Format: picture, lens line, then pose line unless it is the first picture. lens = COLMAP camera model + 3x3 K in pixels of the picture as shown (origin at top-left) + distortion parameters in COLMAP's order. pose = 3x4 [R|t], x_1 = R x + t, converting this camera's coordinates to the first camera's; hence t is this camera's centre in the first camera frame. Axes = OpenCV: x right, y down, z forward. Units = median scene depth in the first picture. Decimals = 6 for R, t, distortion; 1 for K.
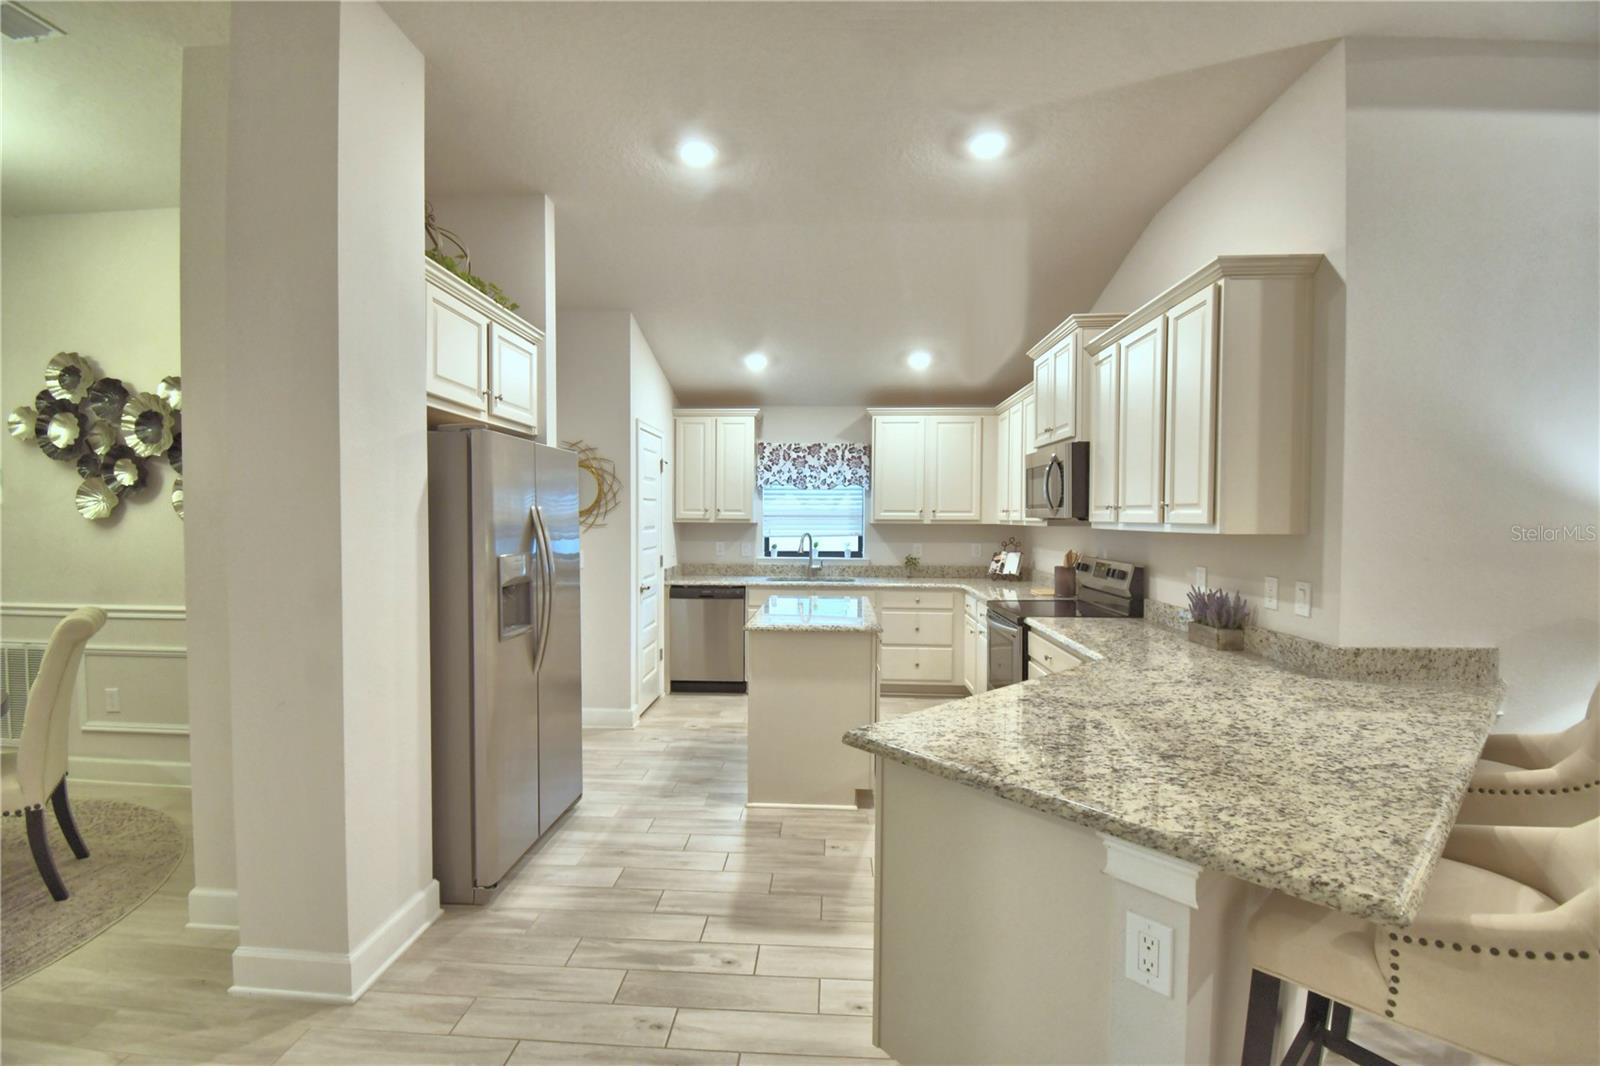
lens RADIAL K [[700.0, 0, 796.2], [0, 700.0, 539.5], [0, 0, 1]] dist [0.010163, -0.018210]
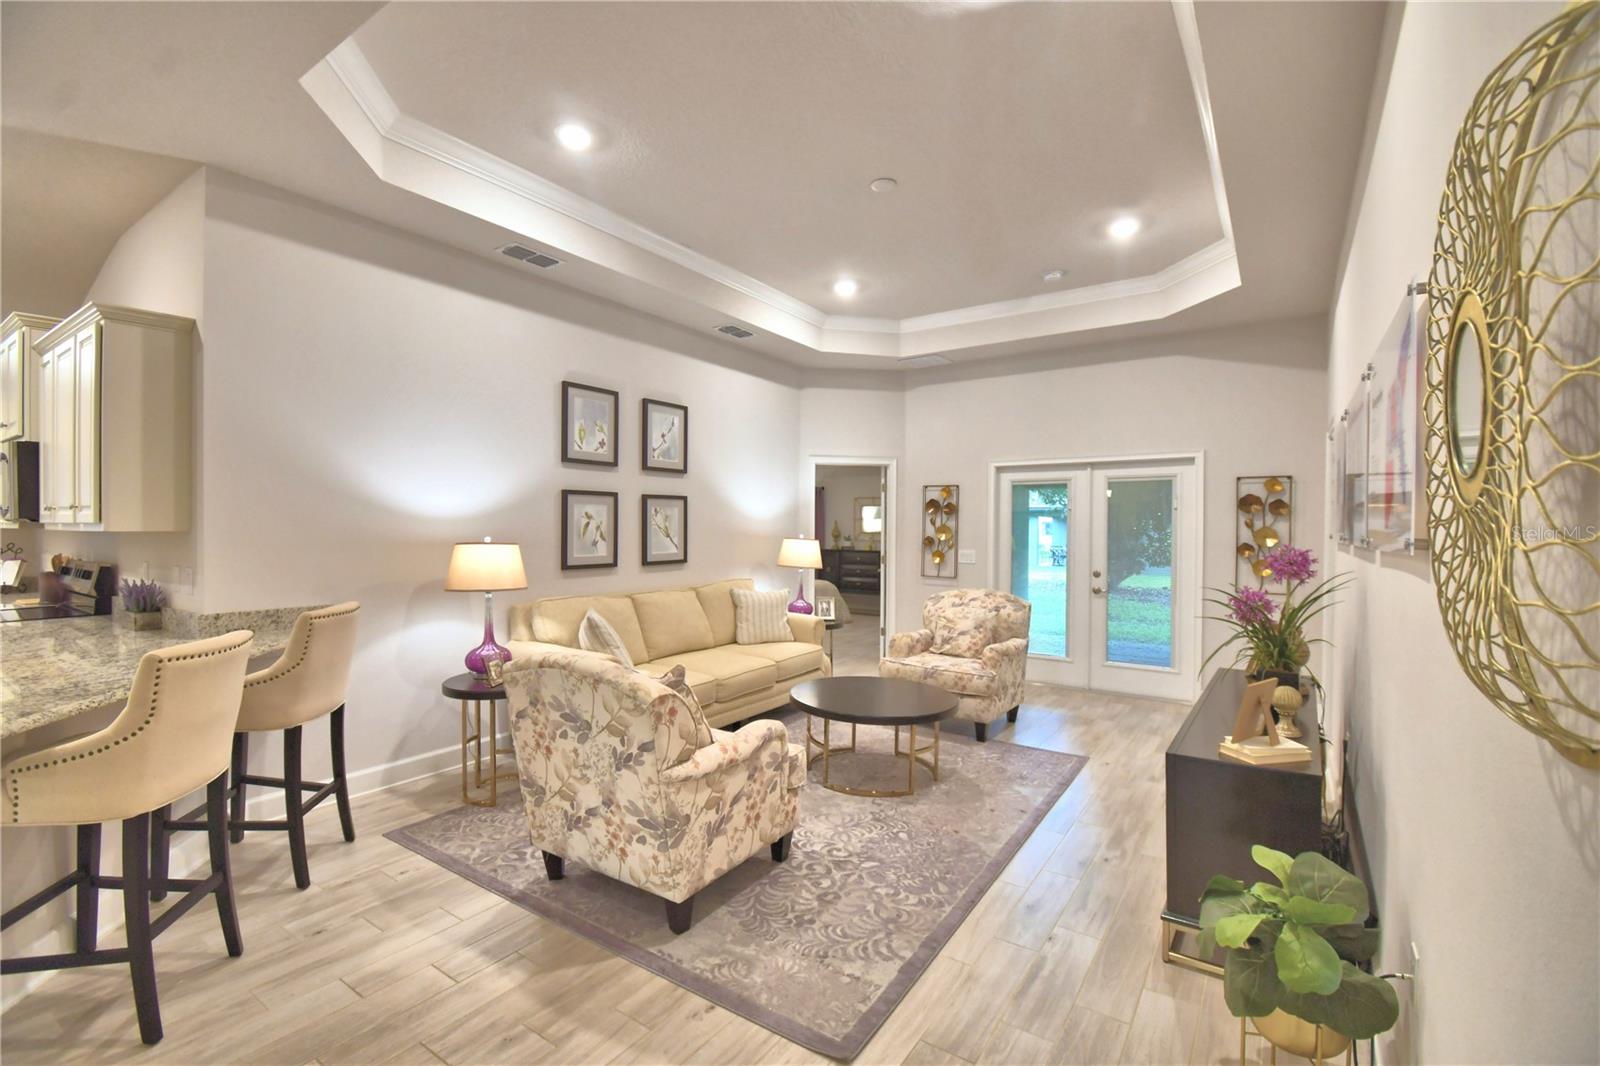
lens RADIAL K [[700.0, 0, 789.0], [0, 700.0, 543.5], [0, 0, 1]] dist [0.010163, -0.018210]
pose [[0.519510, -0.020097, 0.854228, 0.194558], [0.023249, 0.999686, 0.009380, 0.028226], [-0.854148, 0.014987, 0.519814, -0.611484]]
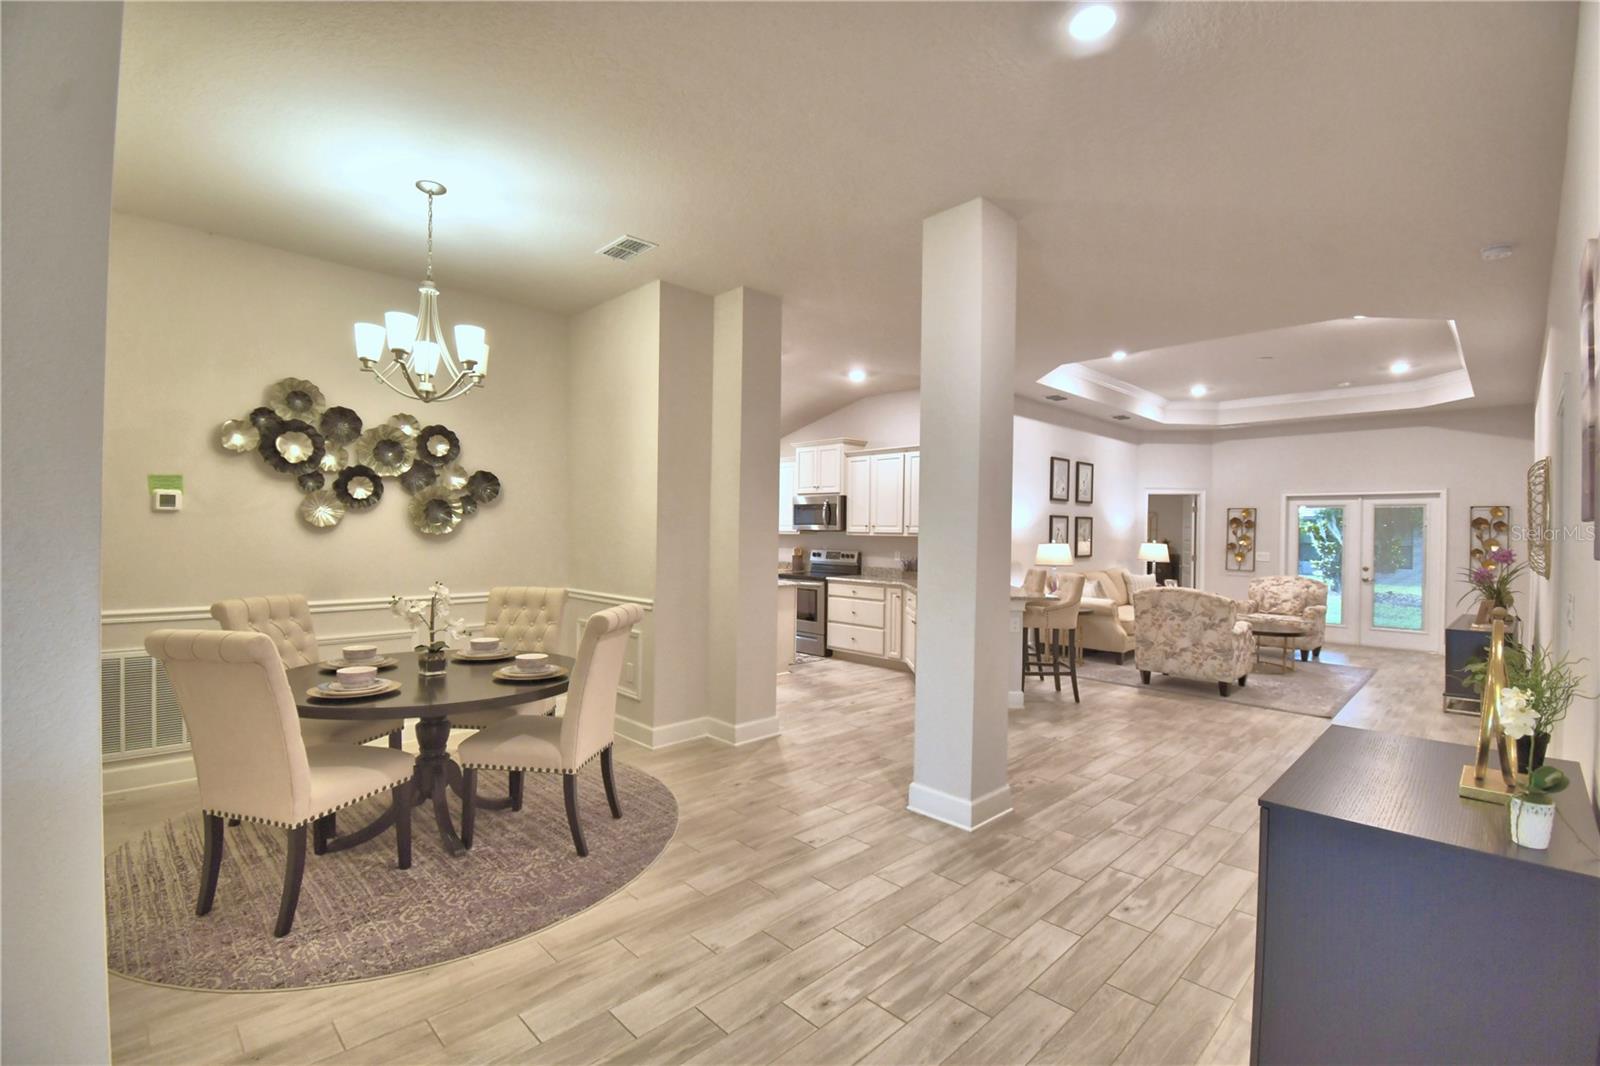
lens RADIAL K [[700.0, 0, 793.8], [0, 700.0, 536.8], [0, 0, 1]] dist [0.010163, -0.018210]
pose [[0.674407, -0.000873, 0.738359, -1.905806], [0.012656, 0.999866, -0.010378, 0.015119], [-0.738251, 0.016343, 0.674328, -0.520428]]
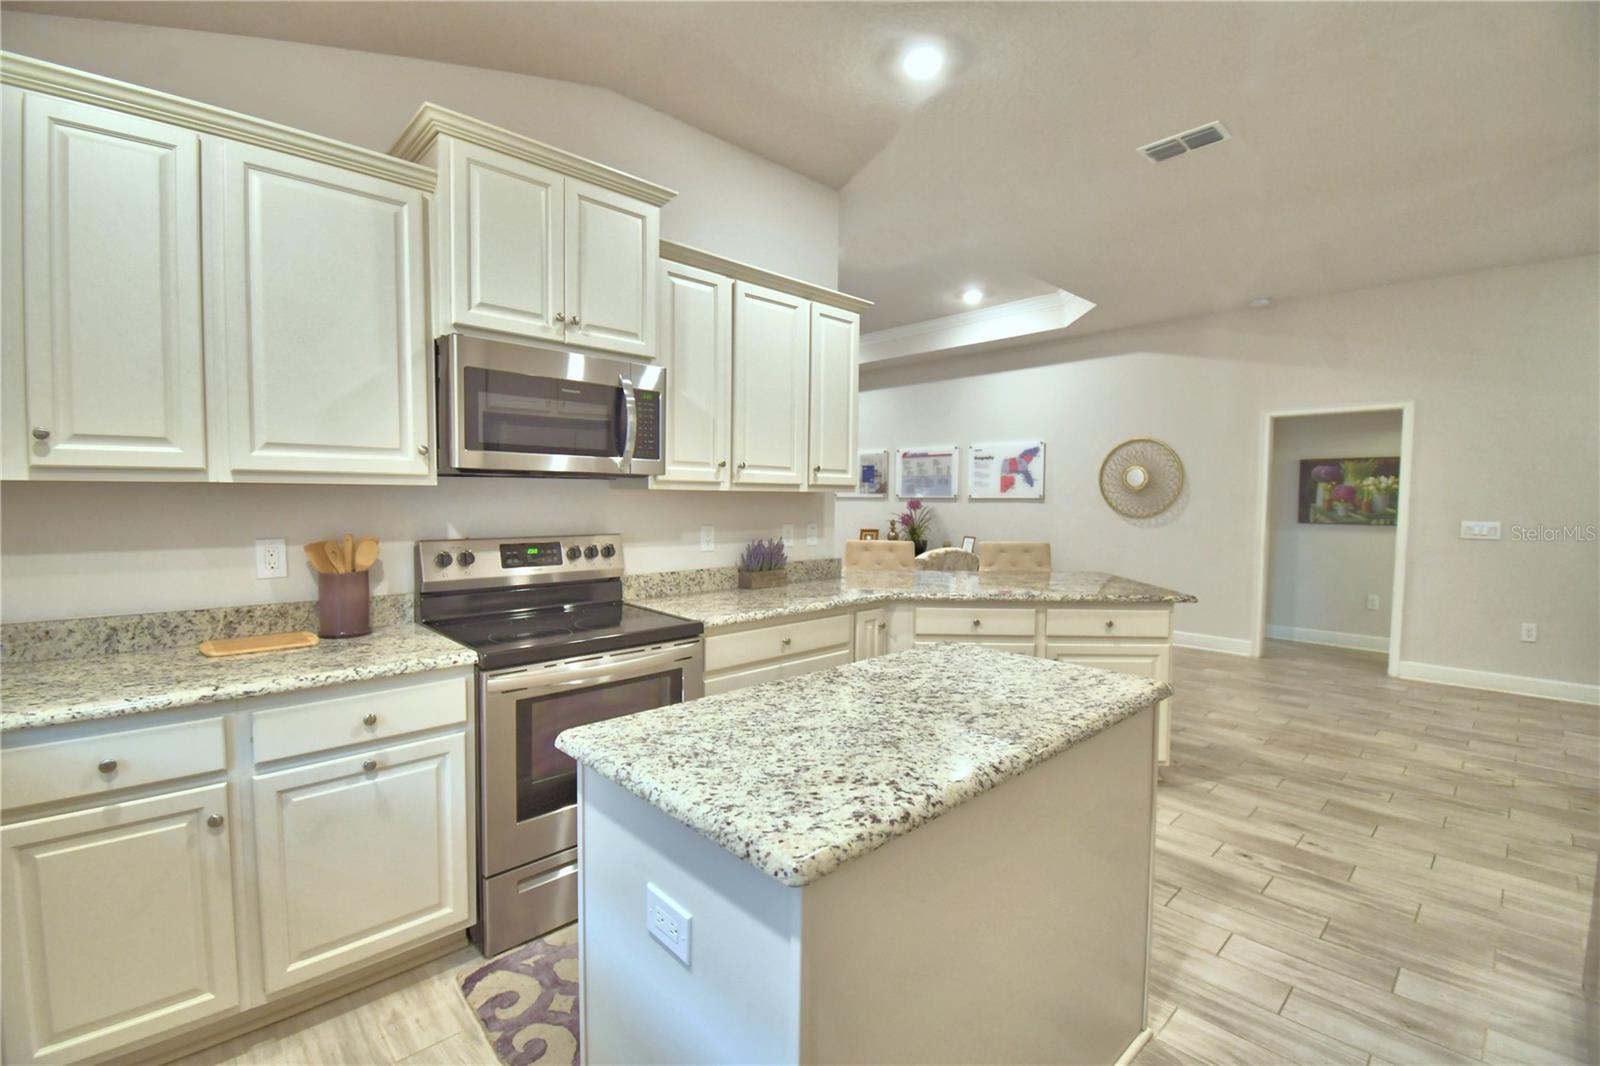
lens RADIAL K [[700.0, 0, 803.8], [0, 700.0, 530.5], [0, 0, 1]] dist [0.010163, -0.018210]
pose [[-0.730611, -0.043754, 0.681391, -0.296363], [0.010101, 0.997143, 0.074861, -0.037632], [-0.682719, 0.061577, -0.728081, 2.077933]]
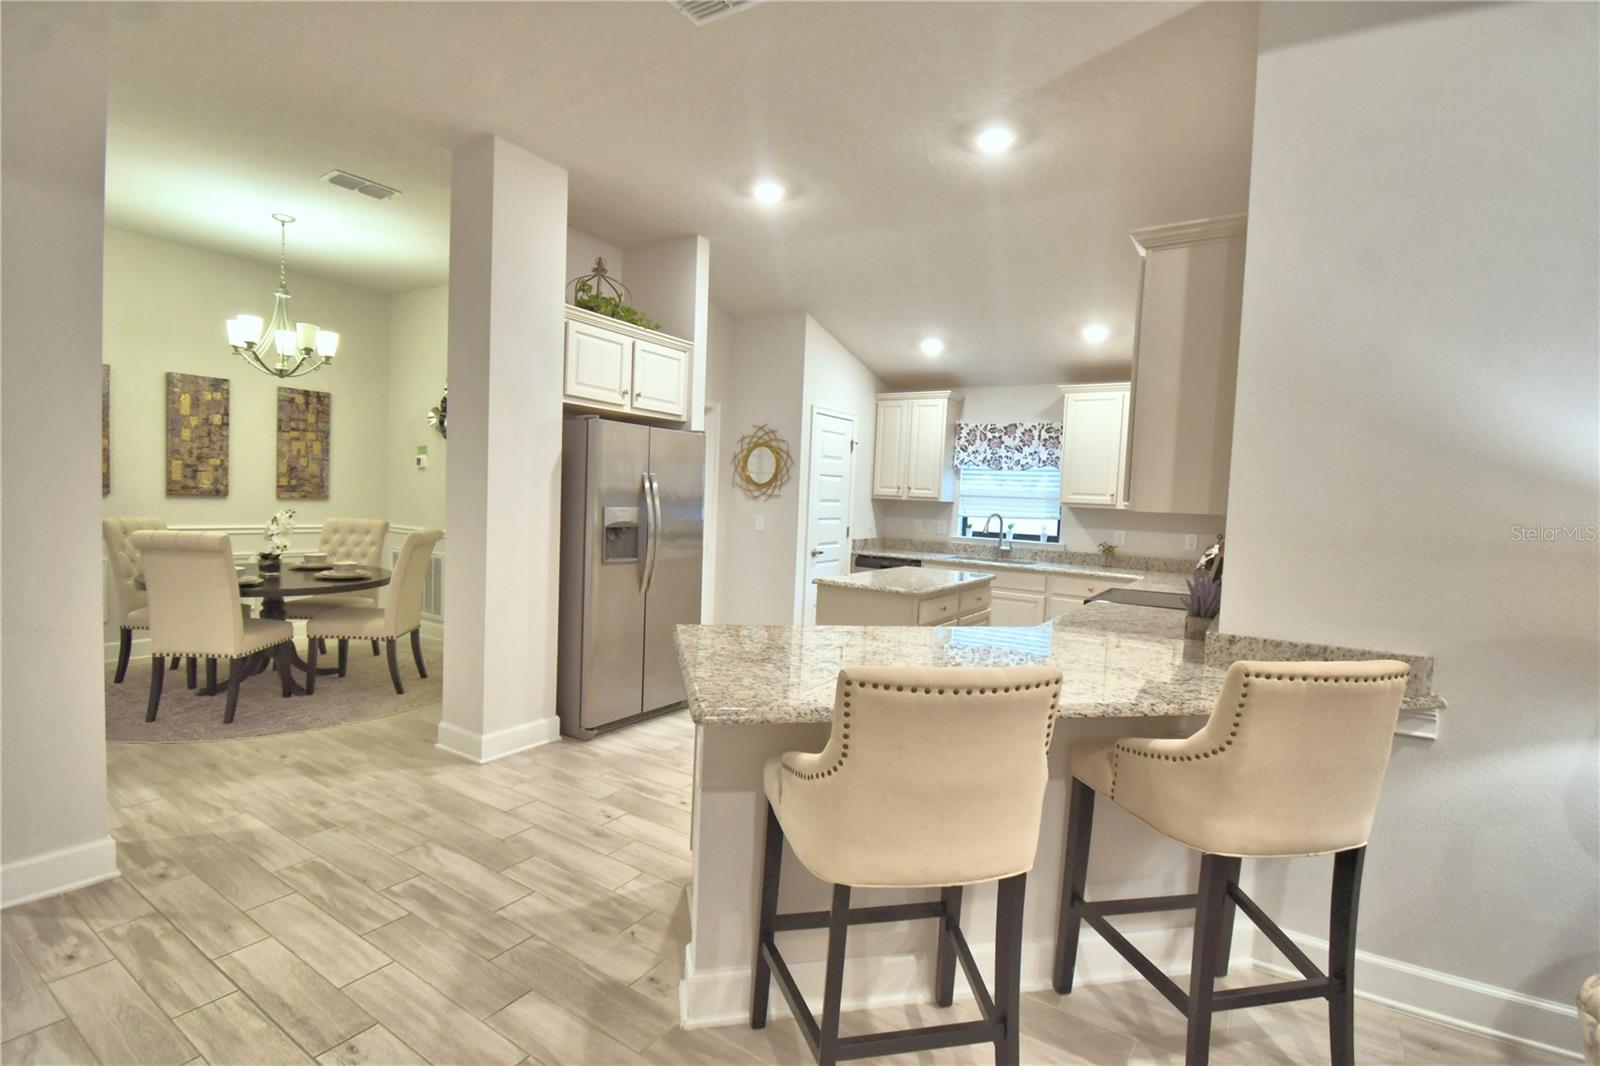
lens RADIAL K [[746.3, 0, 803.3], [0, 746.3, 538.9], [0, 0, 1]] dist [0.001921, -0.013026]
pose [[0.871671, 0.061904, -0.486166, 0.703026], [-0.054452, 0.998082, 0.029458, 0.024269], [0.487057, 0.000795, 0.873370, -0.149959]]
